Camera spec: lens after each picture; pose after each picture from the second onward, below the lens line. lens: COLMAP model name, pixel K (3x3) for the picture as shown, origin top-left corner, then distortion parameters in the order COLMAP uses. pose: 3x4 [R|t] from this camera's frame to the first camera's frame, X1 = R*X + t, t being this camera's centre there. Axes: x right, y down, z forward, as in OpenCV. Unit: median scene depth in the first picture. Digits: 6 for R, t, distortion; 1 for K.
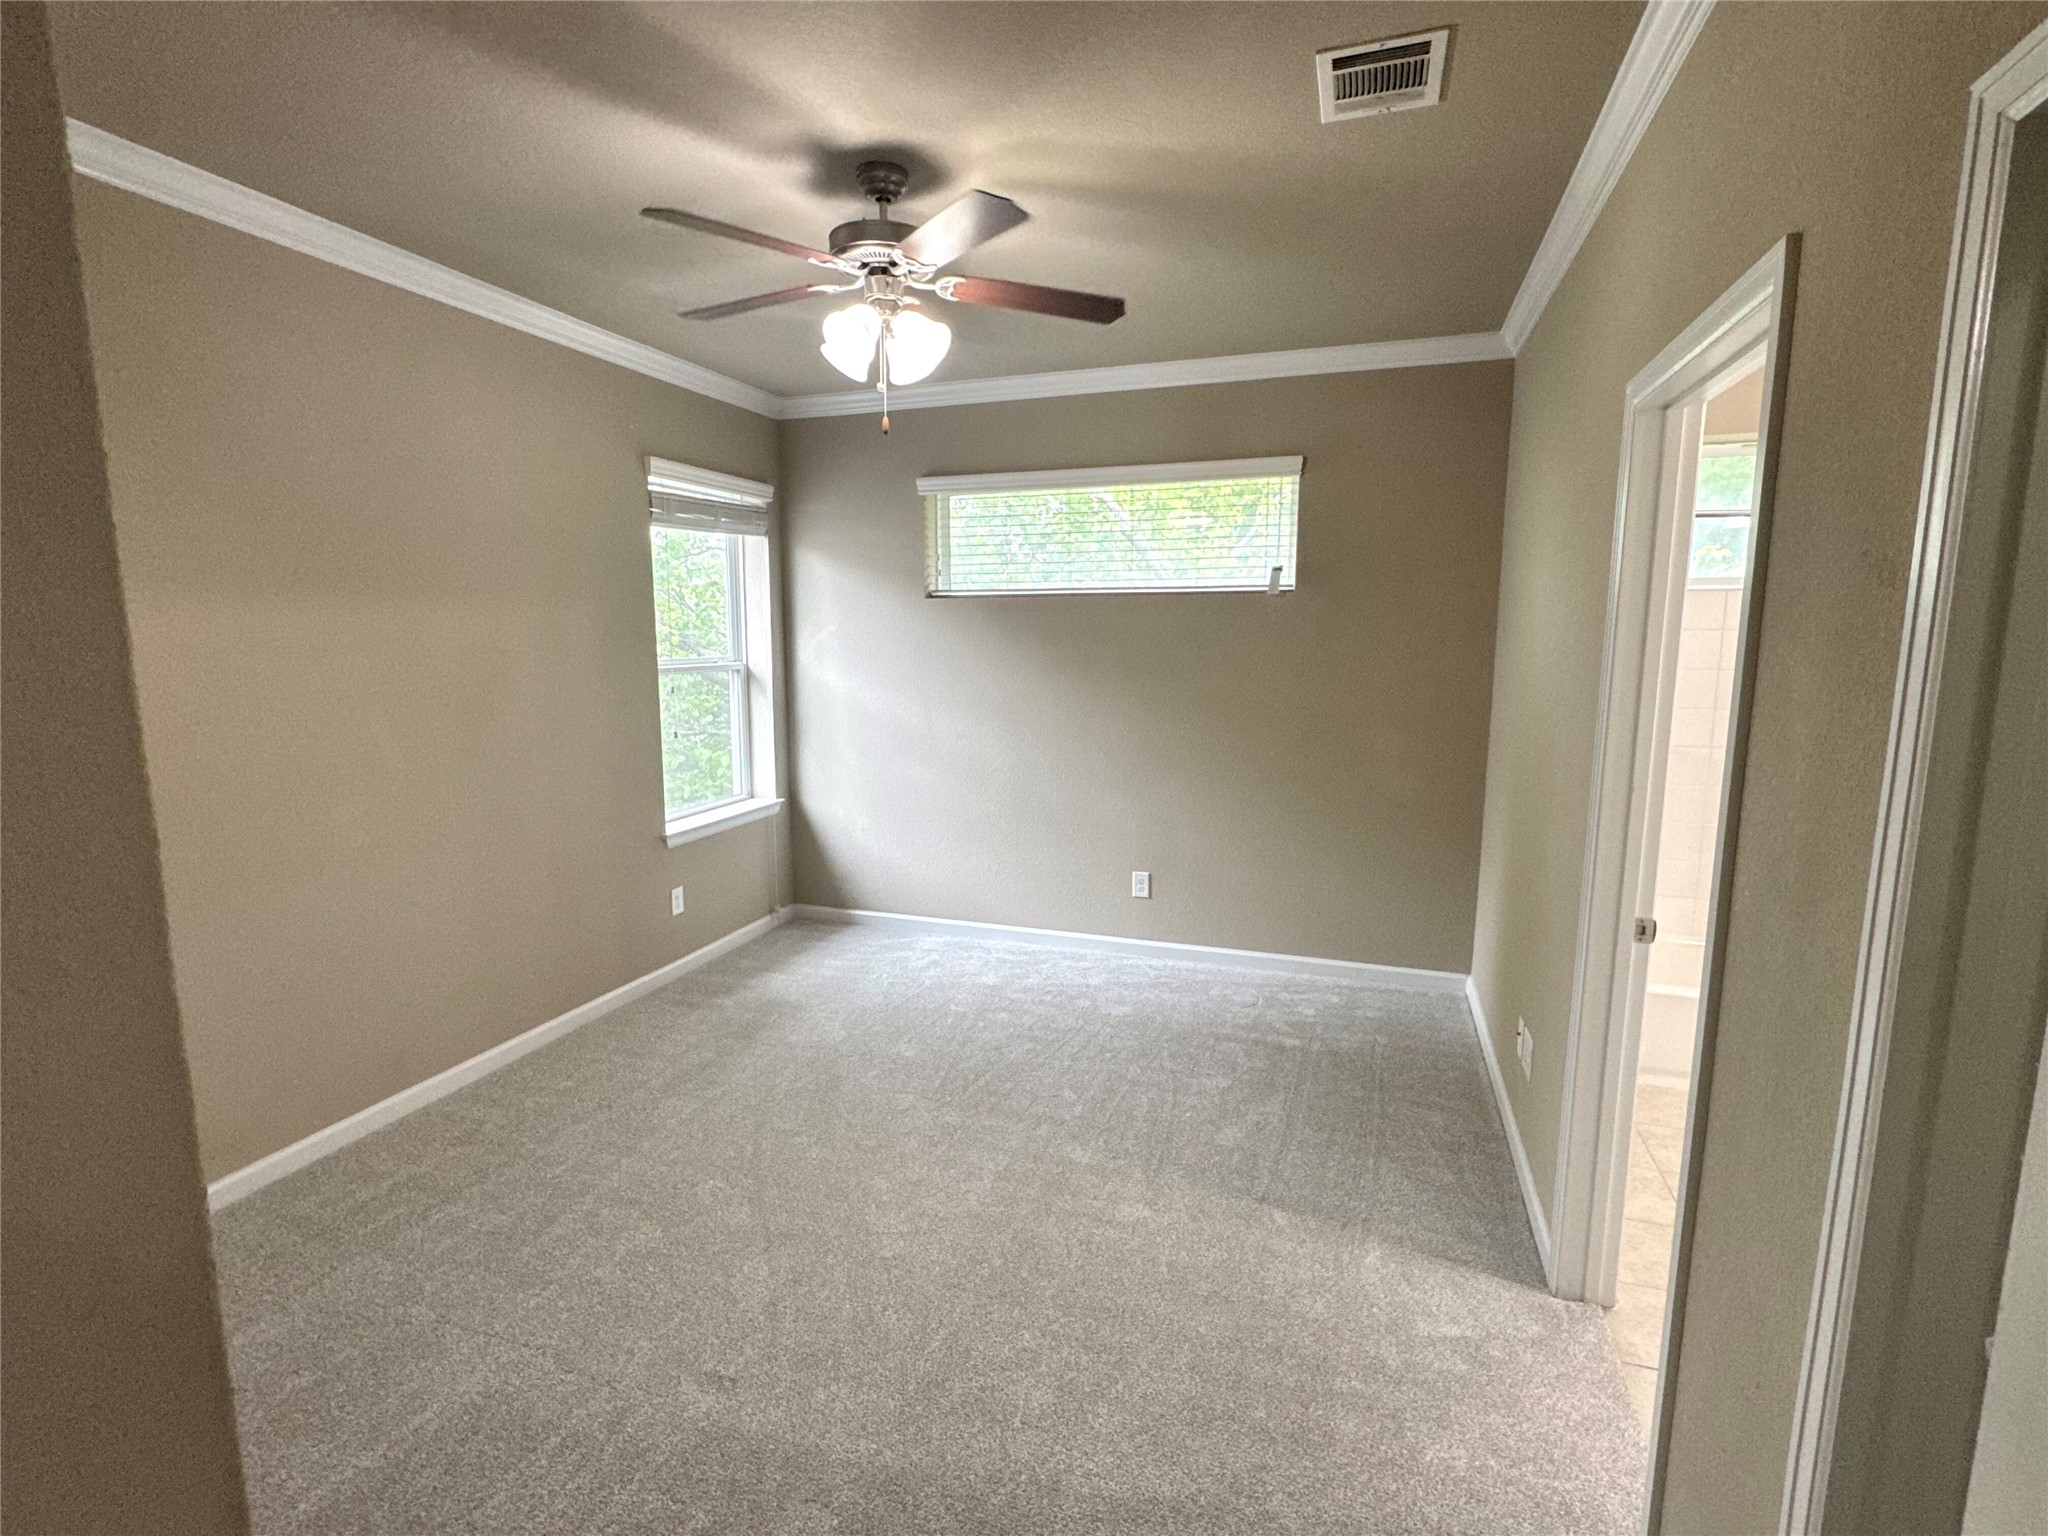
lens RADIAL K [[953.5, 0, 1024.0], [0, 953.5, 768.0], [0, 0, 1]] dist [0.000128, -0.000164]
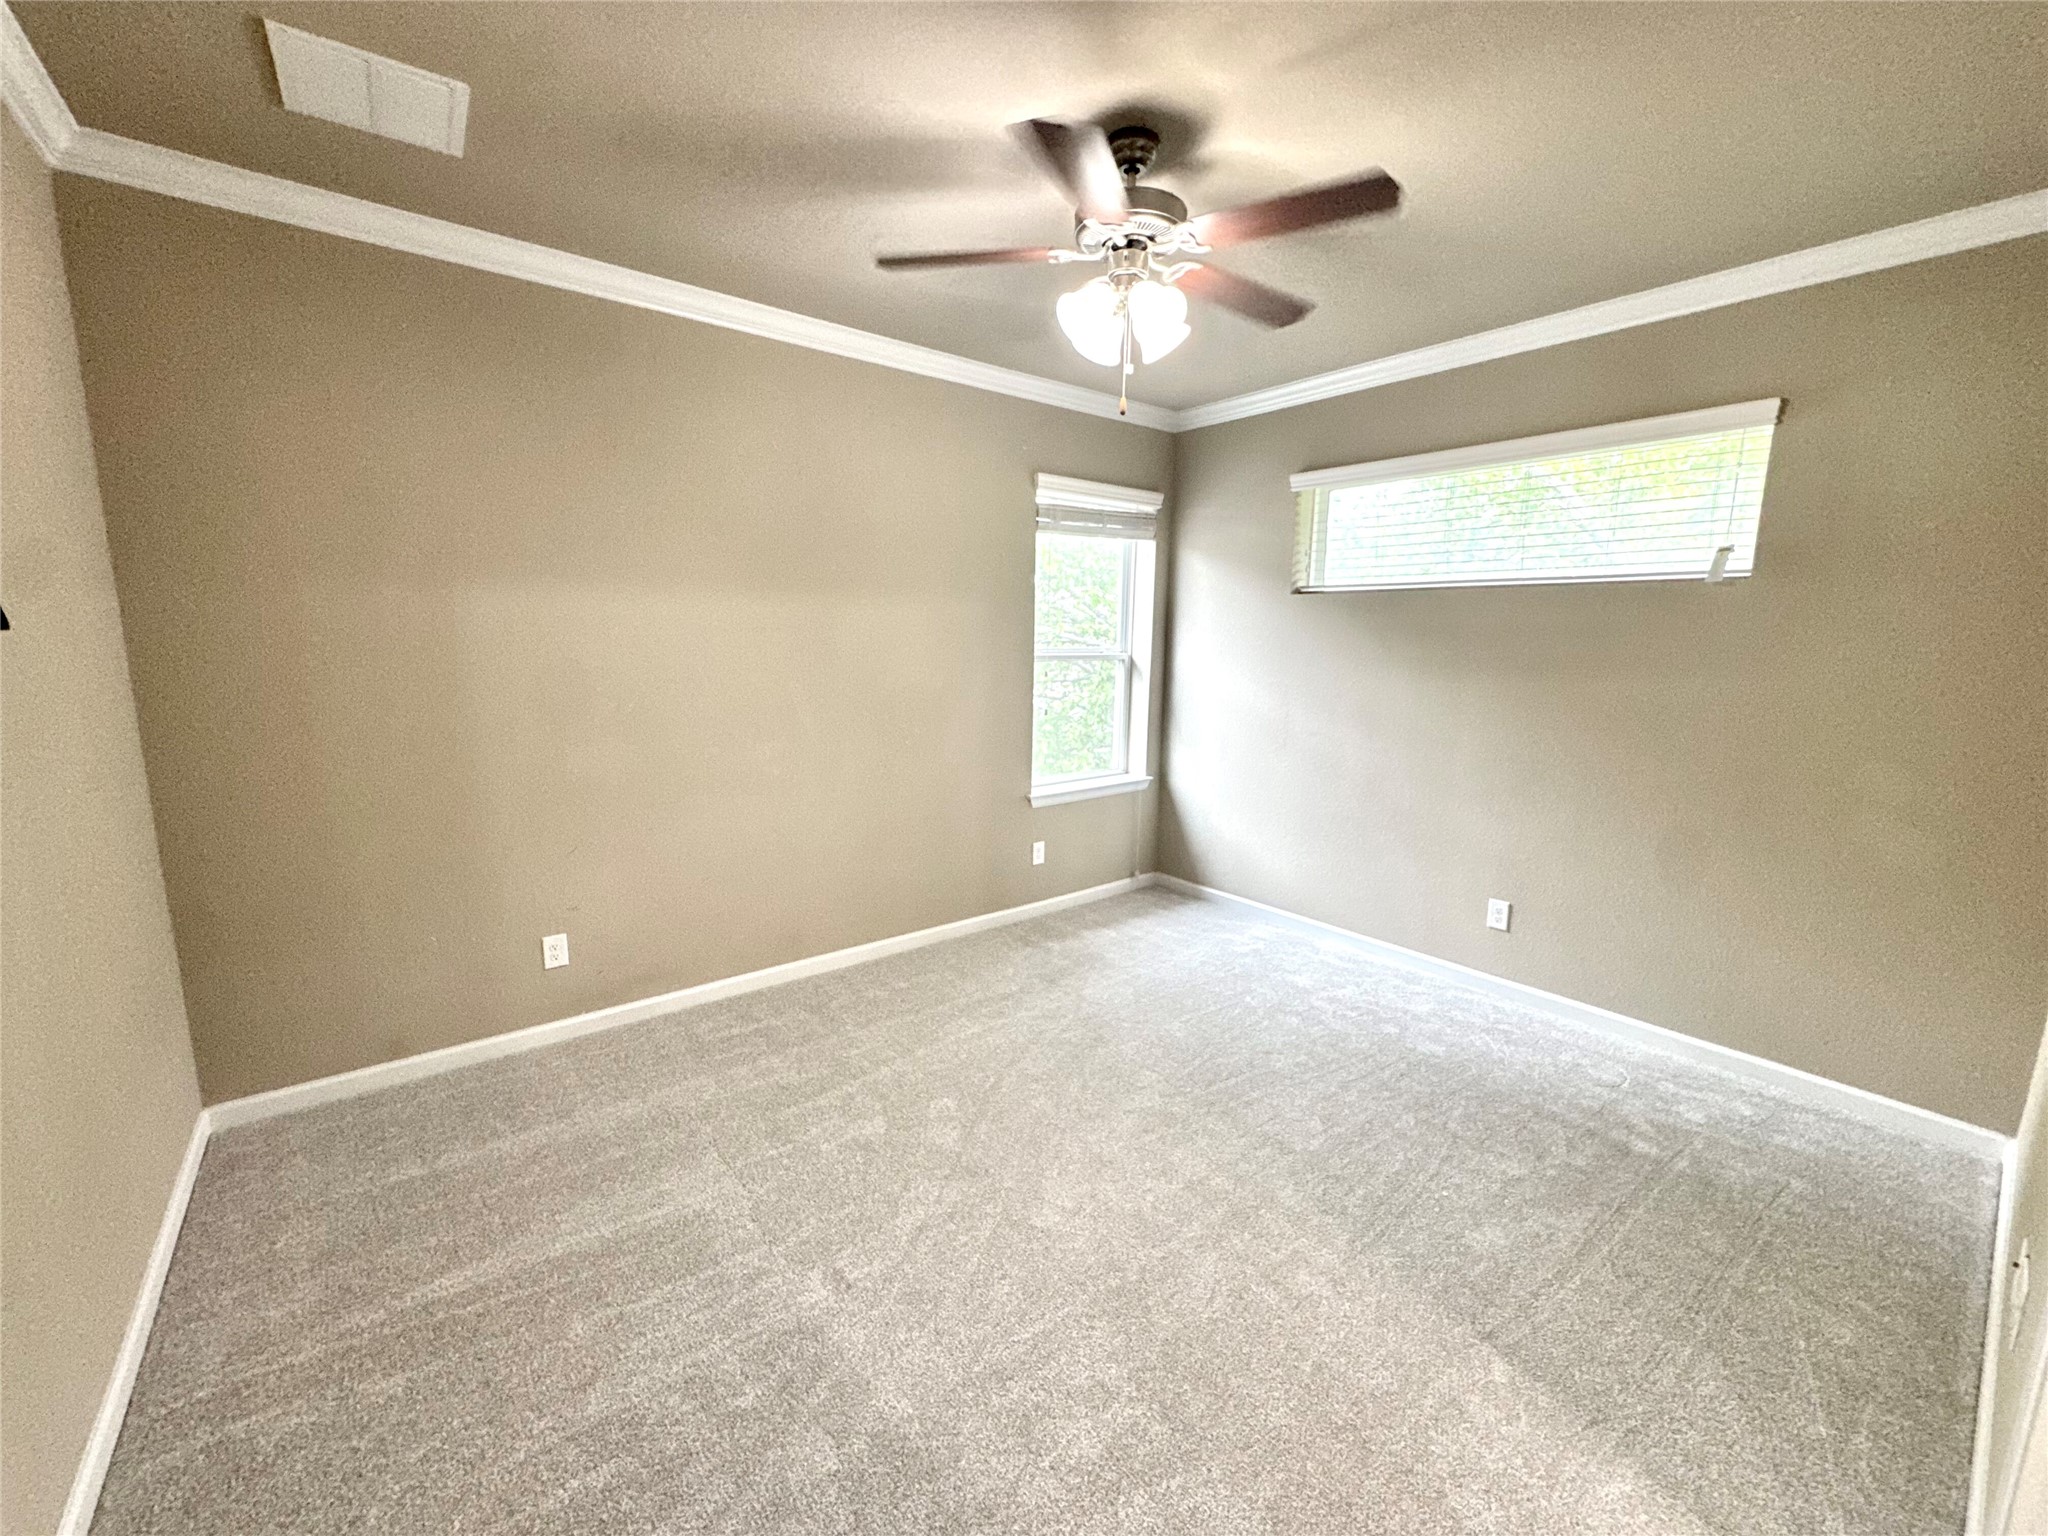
lens RADIAL K [[814.5, 0, 1024.0], [0, 814.5, 768.0], [0, 0, 1]] dist [-0.003904, 0.000411]
pose [[0.850051, 0.098854, -0.517340, 0.137992], [-0.088638, 0.995070, 0.044497, -0.009089], [0.519188, 0.008031, 0.854623, 0.133075]]
